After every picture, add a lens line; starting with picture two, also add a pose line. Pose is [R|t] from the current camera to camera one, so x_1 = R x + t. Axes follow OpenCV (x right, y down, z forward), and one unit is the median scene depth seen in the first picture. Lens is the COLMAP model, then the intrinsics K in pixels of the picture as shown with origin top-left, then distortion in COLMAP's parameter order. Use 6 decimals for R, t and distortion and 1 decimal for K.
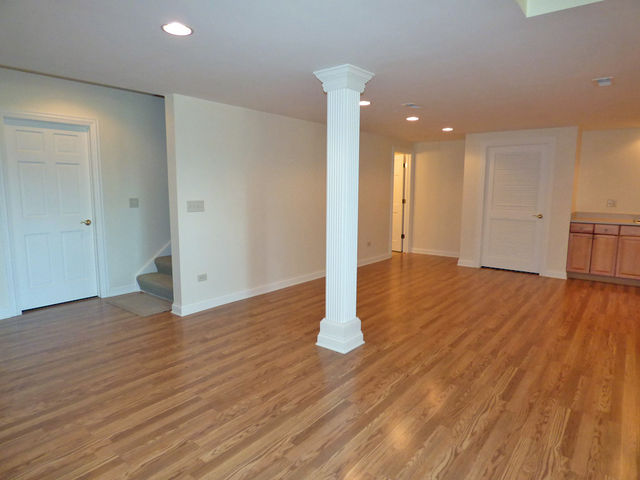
lens RADIAL K [[390.6, 0, 315.7], [0, 390.6, 236.5], [0, 0, 1]] dist [-0.014467, 0.000165]
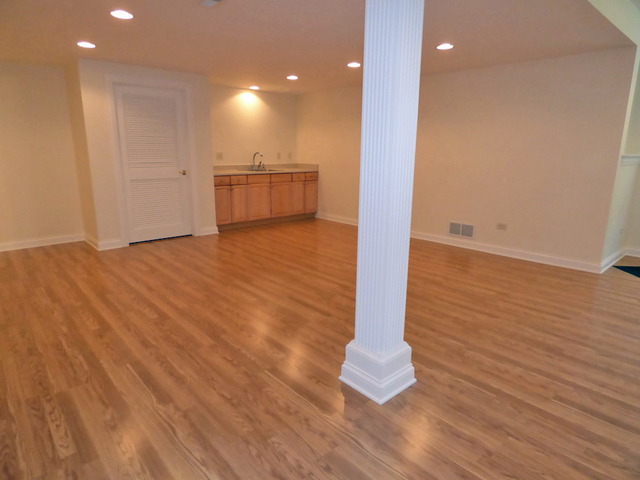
lens RADIAL K [[390.6, 0, 317.2], [0, 390.6, 244.4], [0, 0, 1]] dist [-0.014467, 0.000165]
pose [[0.154100, -0.238658, 0.958799, -0.315023], [0.118689, 0.967835, 0.221831, -0.059161], [-0.980901, 0.079614, 0.177469, 0.591541]]
